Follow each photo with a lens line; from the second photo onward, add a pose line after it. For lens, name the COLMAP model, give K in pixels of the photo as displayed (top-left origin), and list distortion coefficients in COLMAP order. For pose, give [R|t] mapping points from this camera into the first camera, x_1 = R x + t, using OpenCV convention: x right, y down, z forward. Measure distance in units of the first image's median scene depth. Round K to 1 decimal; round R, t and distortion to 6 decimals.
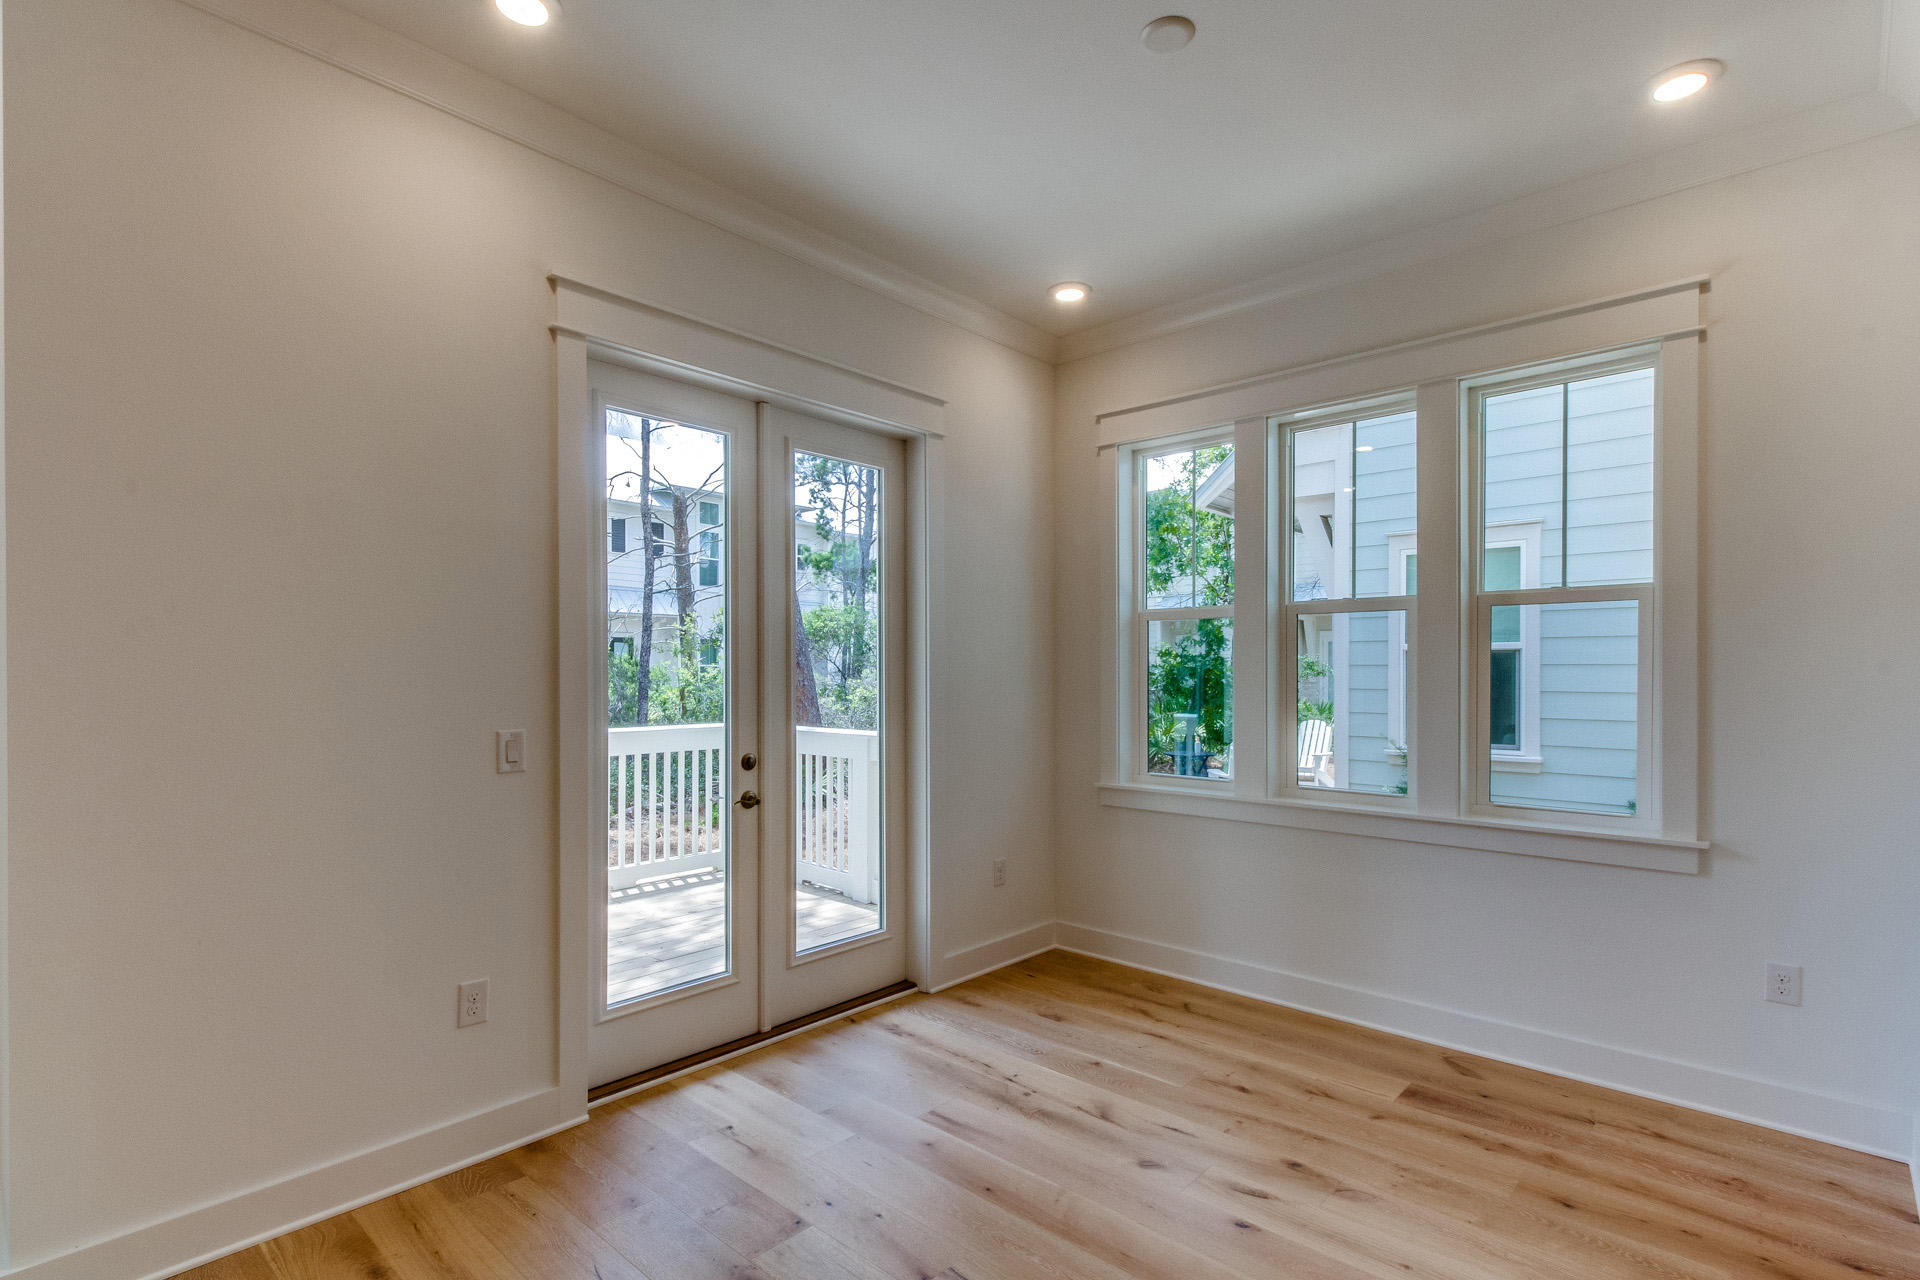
lens RADIAL K [[895.9, 0, 958.7], [0, 895.9, 652.9], [0, 0, 1]] dist [-0.003494, -0.001881]
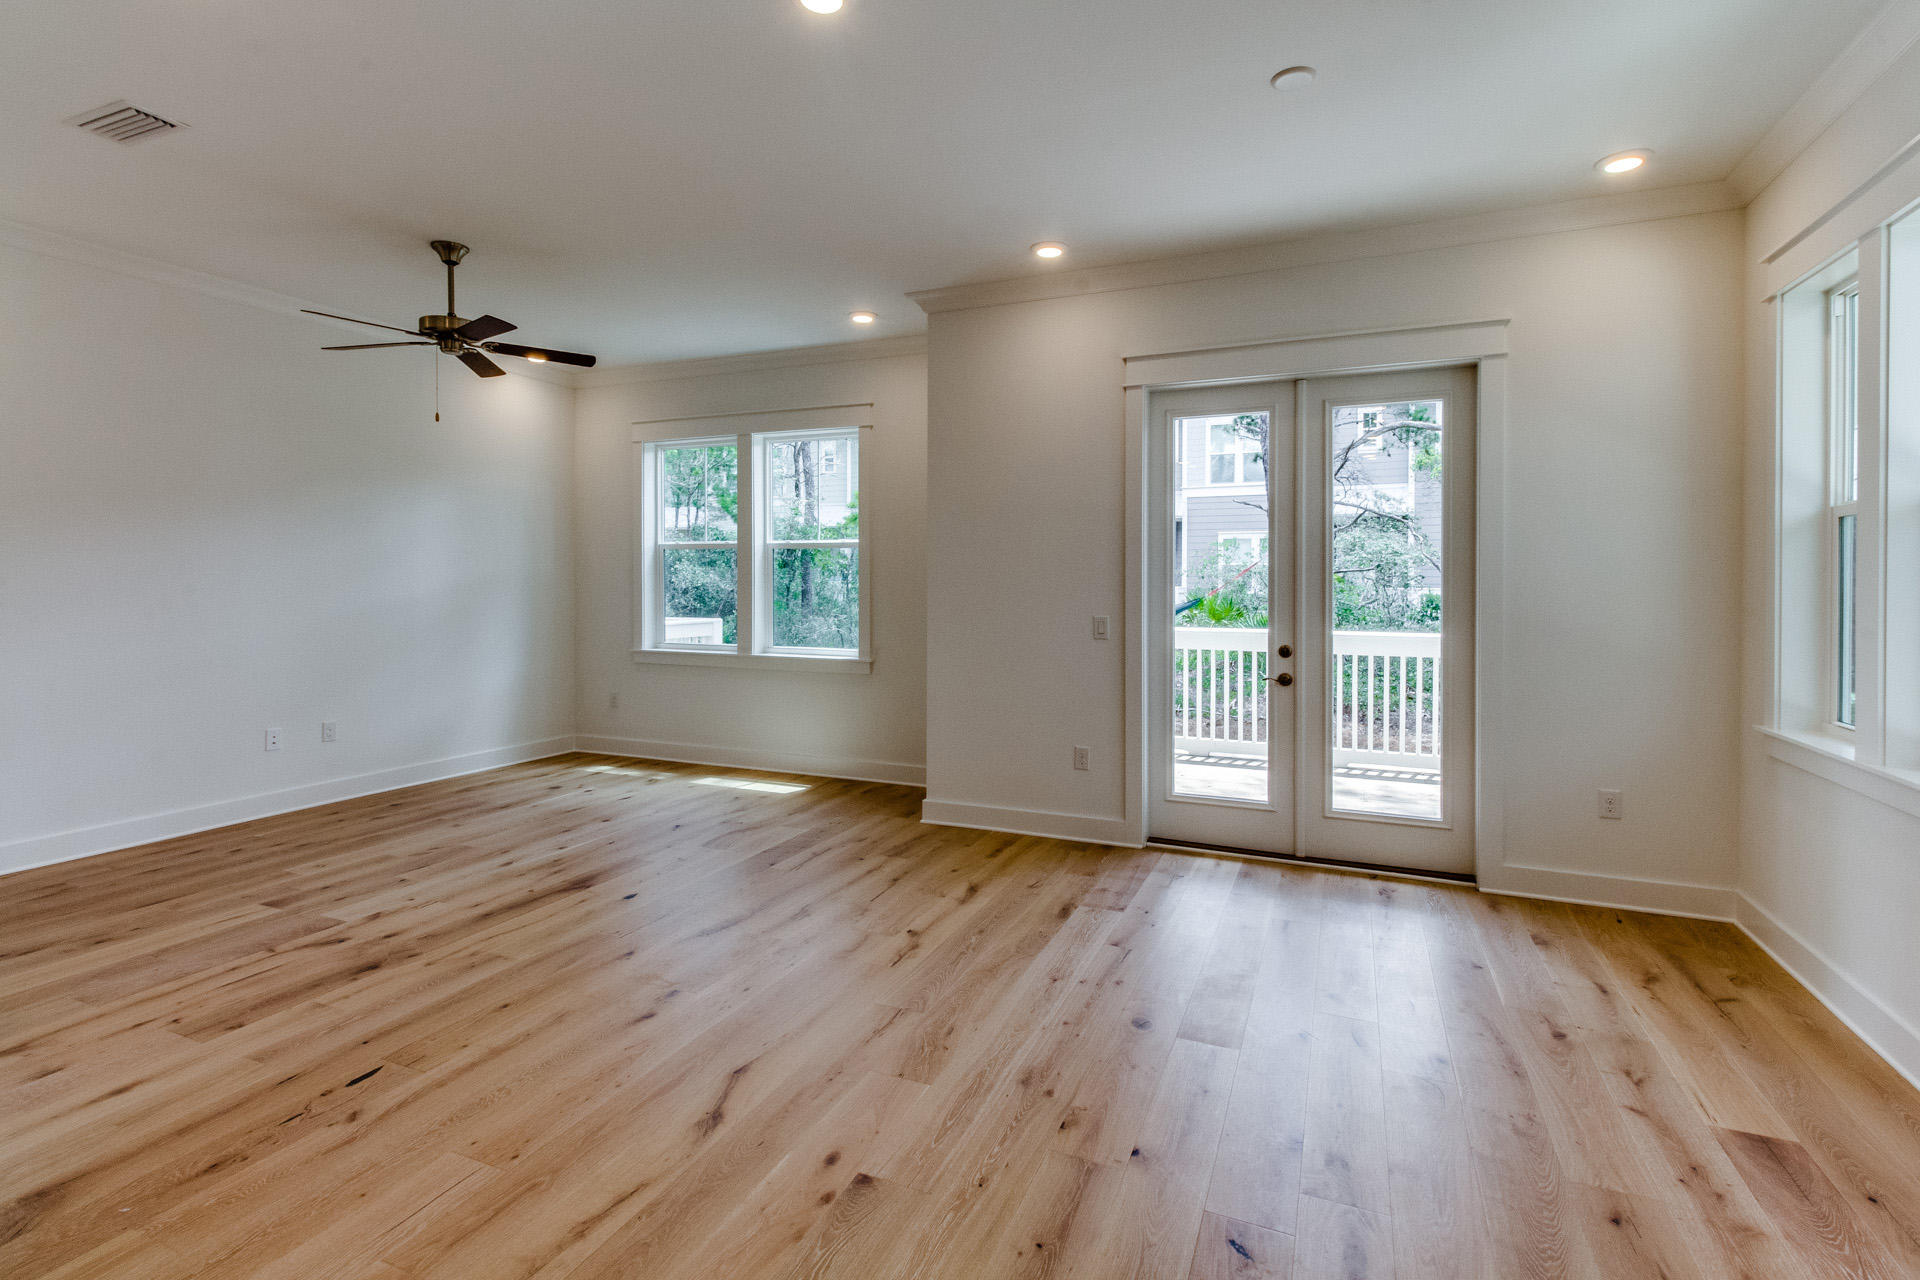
lens RADIAL K [[895.9, 0, 977.0], [0, 895.9, 524.8], [0, 0, 1]] dist [-0.003494, -0.001881]
pose [[0.353626, -0.057722, -0.933604, 0.867280], [0.017876, 0.998329, -0.054953, -0.002099], [0.935216, 0.002744, 0.354067, 0.088434]]
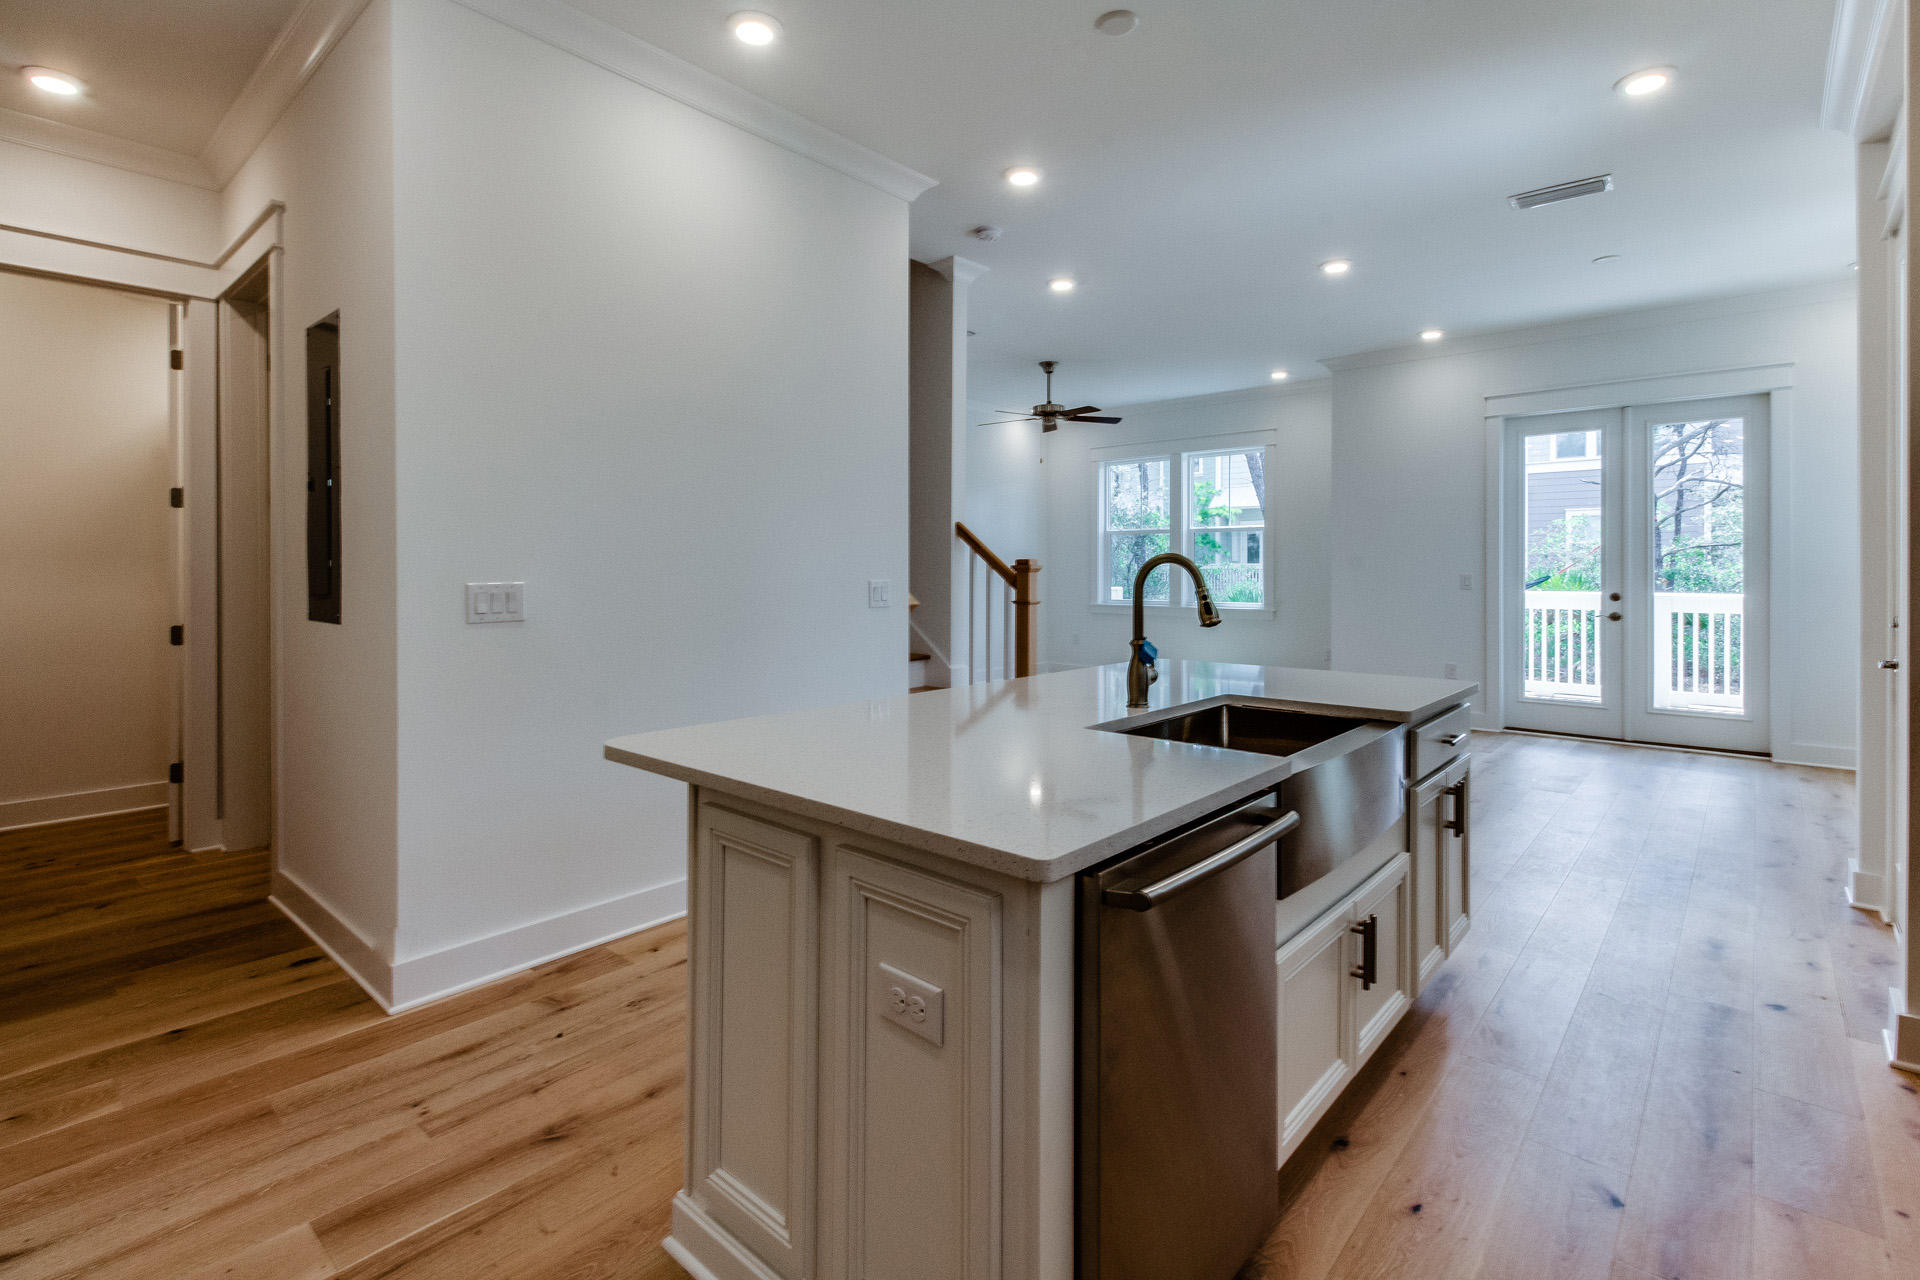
lens RADIAL K [[895.9, 0, 952.1], [0, 895.9, 551.2], [0, 0, 1]] dist [-0.003494, -0.001881]
pose [[0.021528, -0.018589, -0.999595, 1.648488], [0.026389, 0.999489, -0.018019, 0.021162], [0.999420, -0.025990, 0.022007, -0.459924]]
